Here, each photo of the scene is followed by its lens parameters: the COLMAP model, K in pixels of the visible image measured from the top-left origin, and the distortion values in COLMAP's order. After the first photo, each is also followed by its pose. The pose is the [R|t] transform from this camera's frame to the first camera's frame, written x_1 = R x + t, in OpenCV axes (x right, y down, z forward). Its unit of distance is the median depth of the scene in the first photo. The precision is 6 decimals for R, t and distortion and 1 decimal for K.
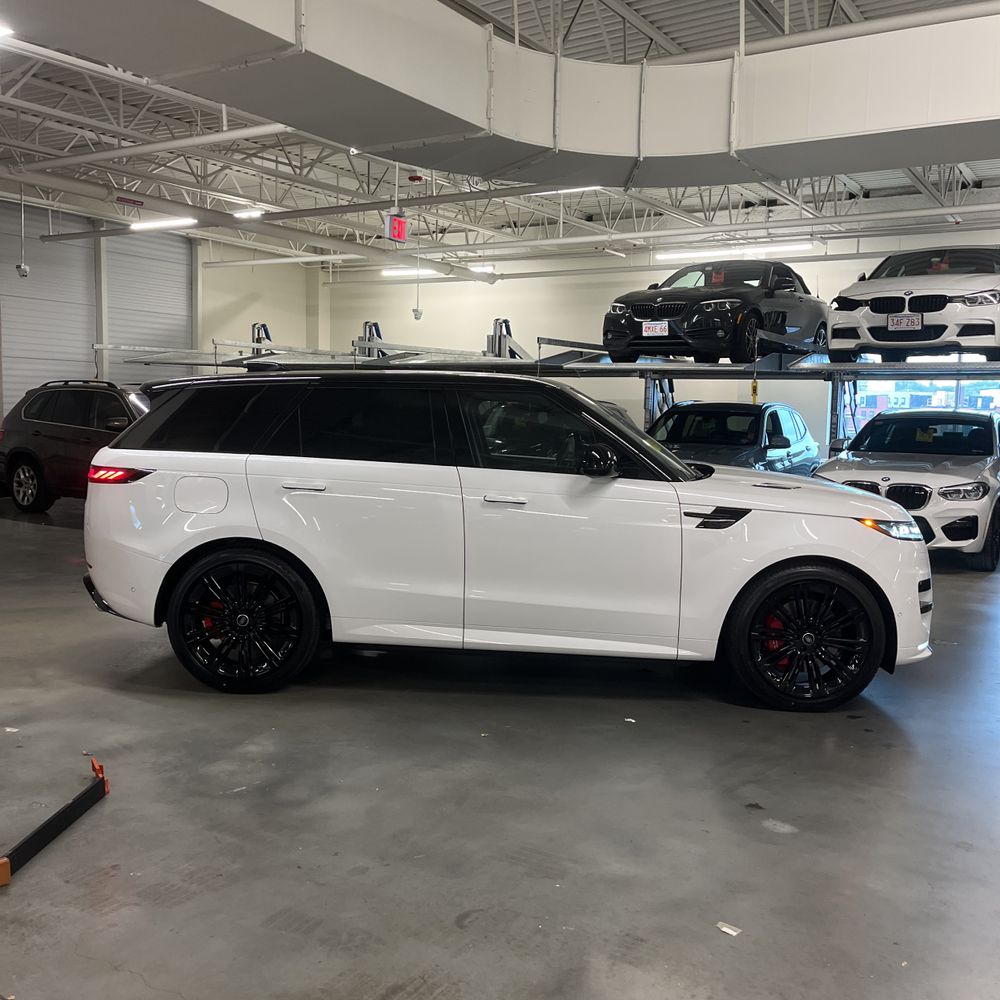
lens RADIAL K [[1015.8, 0, 501.2], [0, 1015.8, 493.6], [0, 0, 1]] dist [0.024447, 0.000000]
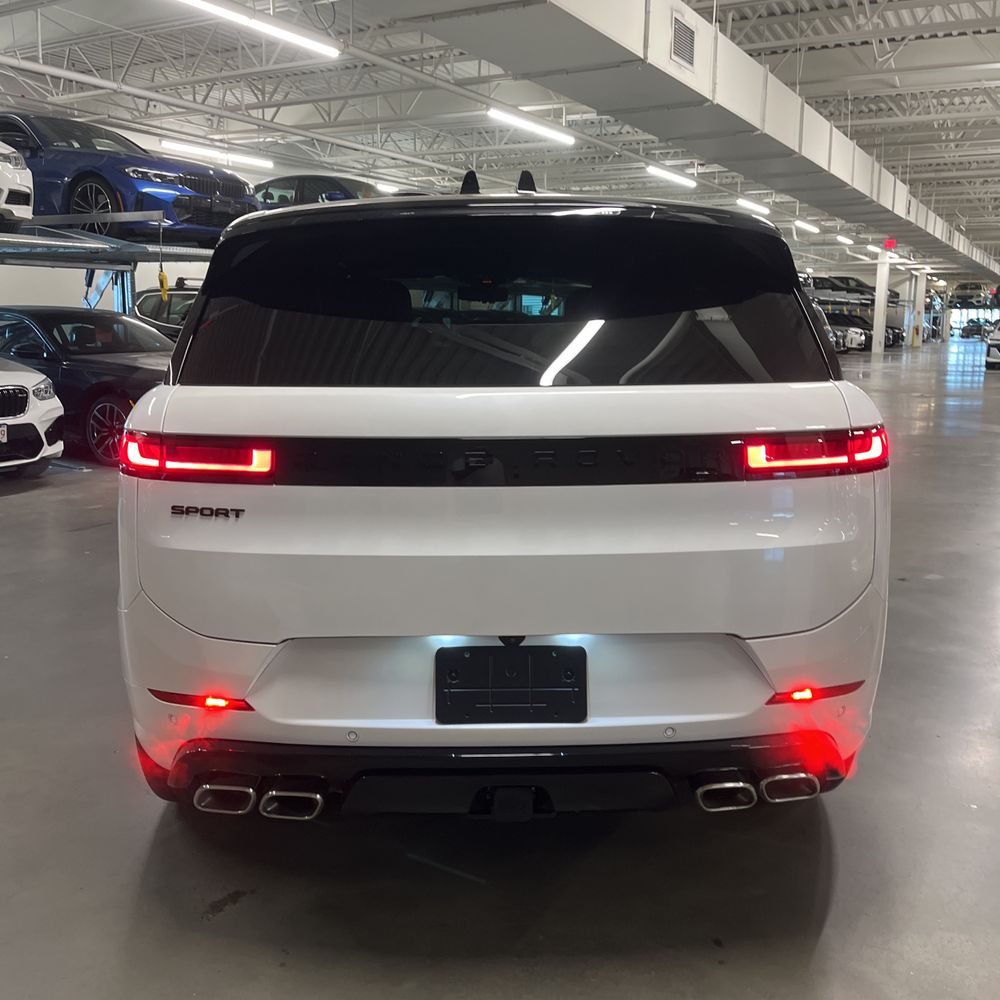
lens RADIAL K [[1015.8, 0, 489.8], [0, 1015.8, 494.2], [0, 0, 1]] dist [0.024447, 0.000000]
pose [[-0.064653, -0.190689, 0.979519, -0.428974], [0.086774, 0.976780, 0.195883, -0.050640], [-0.994128, 0.097661, -0.046605, 0.652584]]
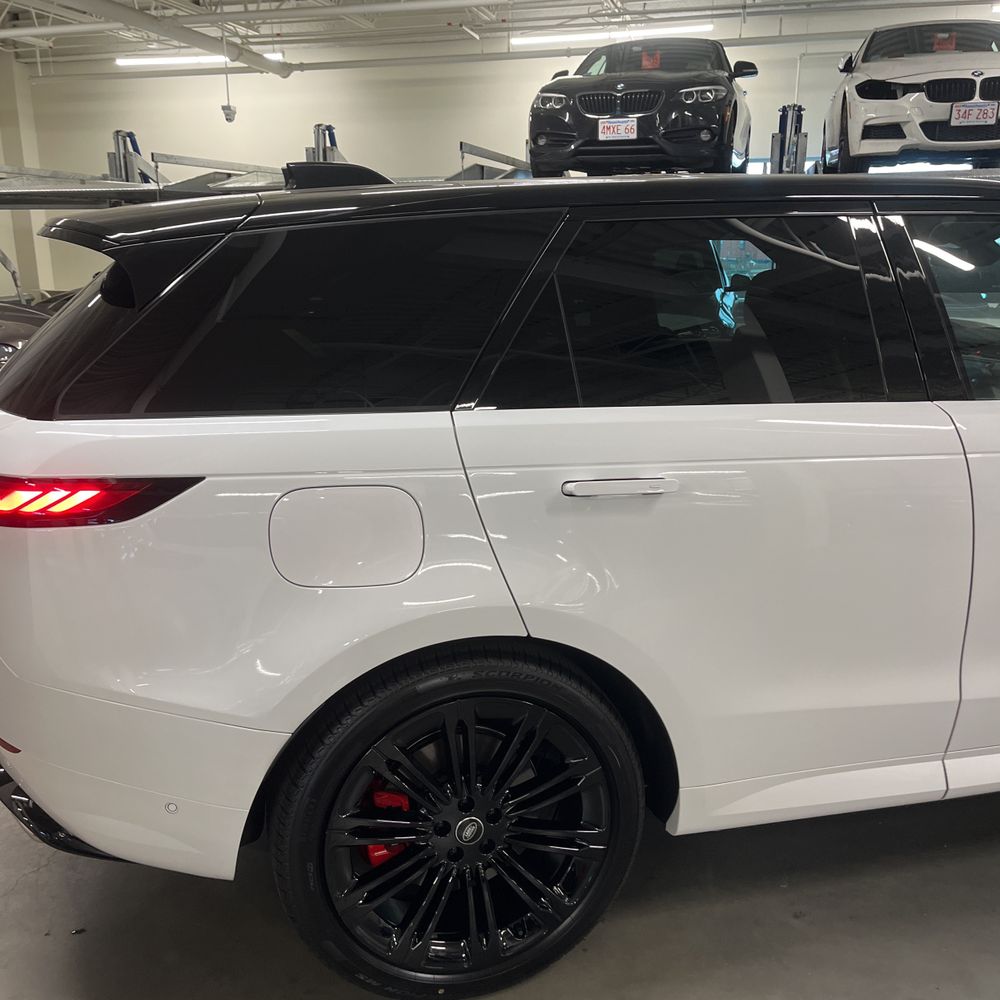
lens RADIAL K [[1015.8, 0, 492.3], [0, 1015.8, 501.5], [0, 0, 1]] dist [0.024447, 0.000000]
pose [[0.954346, -0.104213, 0.279934, -0.183159], [0.056359, 0.983155, 0.173868, -0.037524], [-0.293338, -0.150153, 0.944144, 0.341961]]
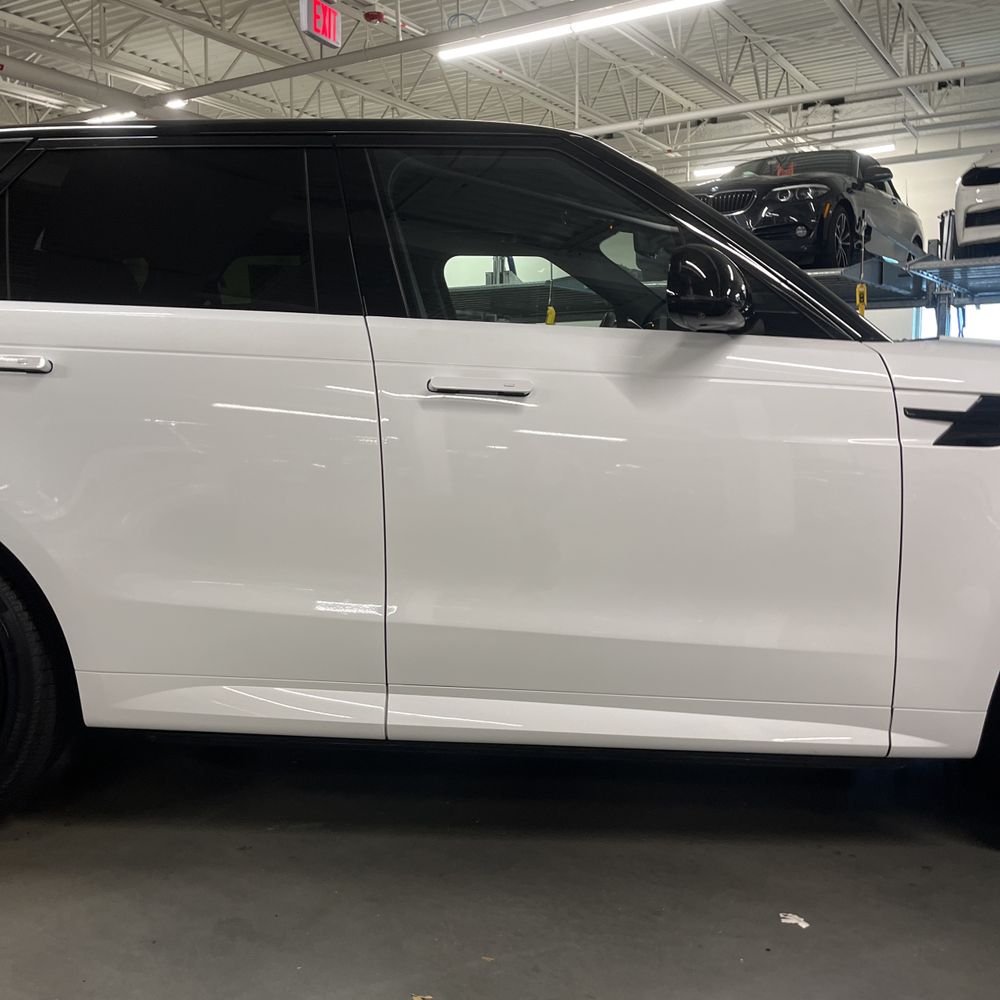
lens RADIAL K [[1015.8, 0, 509.4], [0, 1015.8, 492.1], [0, 0, 1]] dist [0.024447, 0.000000]
pose [[0.999841, -0.016980, -0.005390, 0.009671], [0.016990, 0.999854, 0.001943, 0.025548], [0.005356, -0.002035, 0.999984, 0.302143]]
